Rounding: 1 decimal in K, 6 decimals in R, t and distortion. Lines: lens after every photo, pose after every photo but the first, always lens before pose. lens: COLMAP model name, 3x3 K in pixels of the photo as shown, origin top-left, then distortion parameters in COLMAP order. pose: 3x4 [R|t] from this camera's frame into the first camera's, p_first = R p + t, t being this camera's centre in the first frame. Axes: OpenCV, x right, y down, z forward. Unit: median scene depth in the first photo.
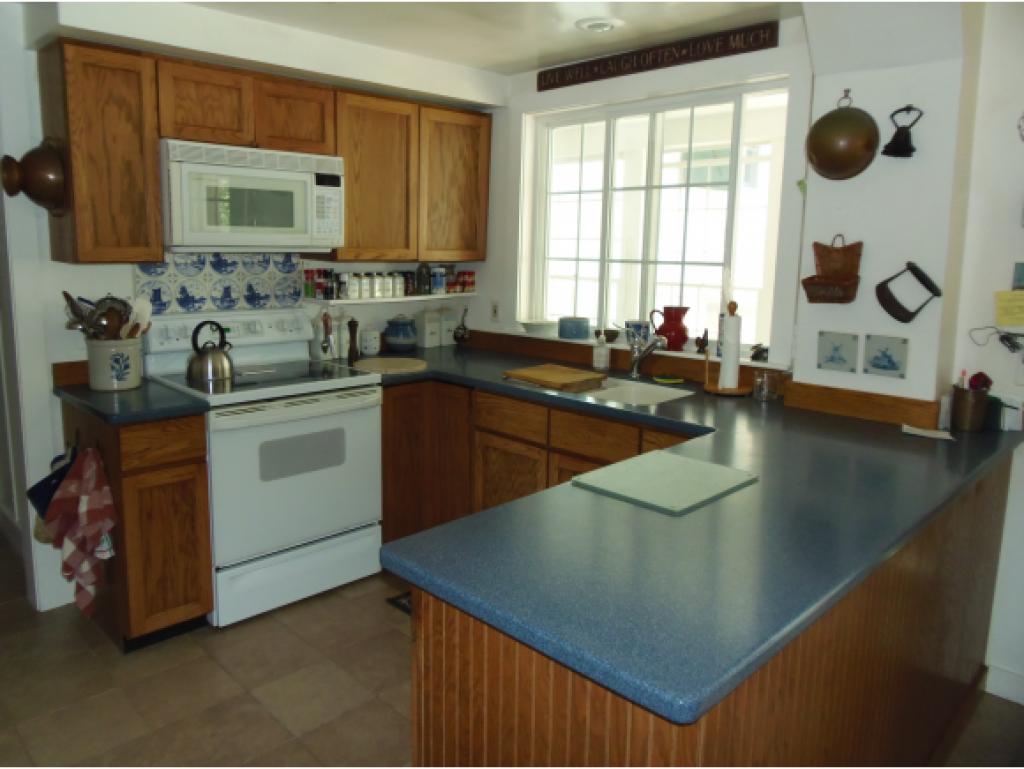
lens RADIAL K [[741.1, 0, 476.1], [0, 741.1, 361.4], [0, 0, 1]] dist [0.004228, -0.028917]
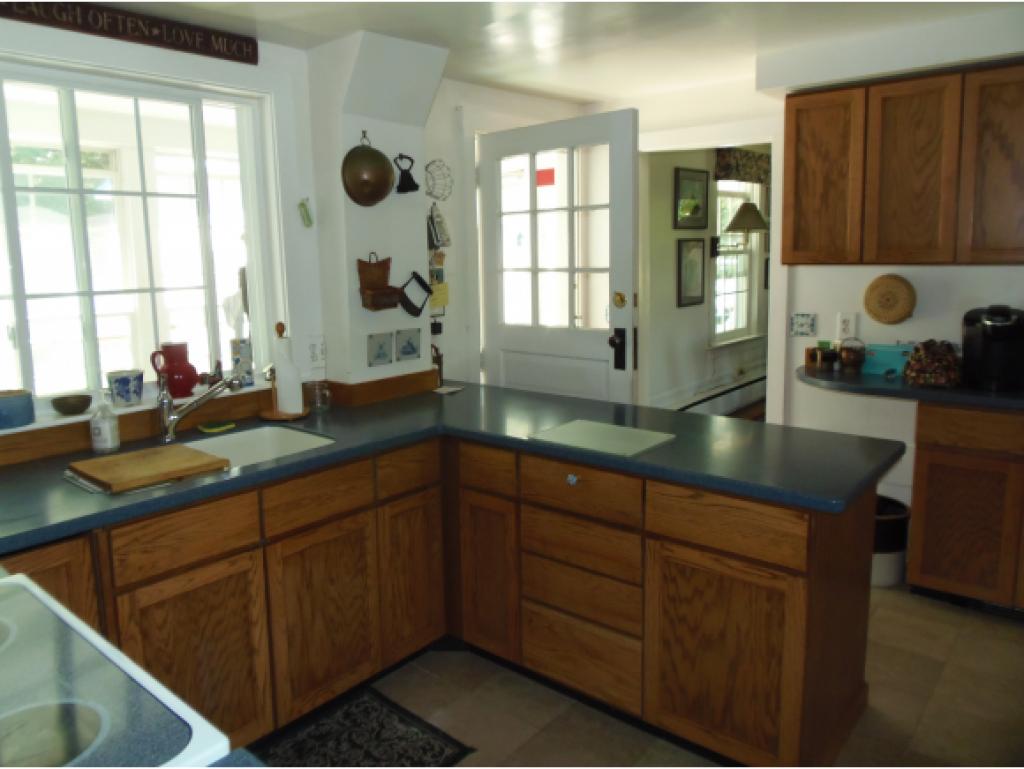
lens RADIAL K [[741.1, 0, 476.1], [0, 741.1, 361.4], [0, 0, 1]] dist [0.004228, -0.028917]
pose [[-0.079960, -0.153453, 0.984915, -0.737258], [0.177951, 0.970009, 0.165578, -0.170717], [-0.980785, 0.188507, -0.050254, 0.940116]]
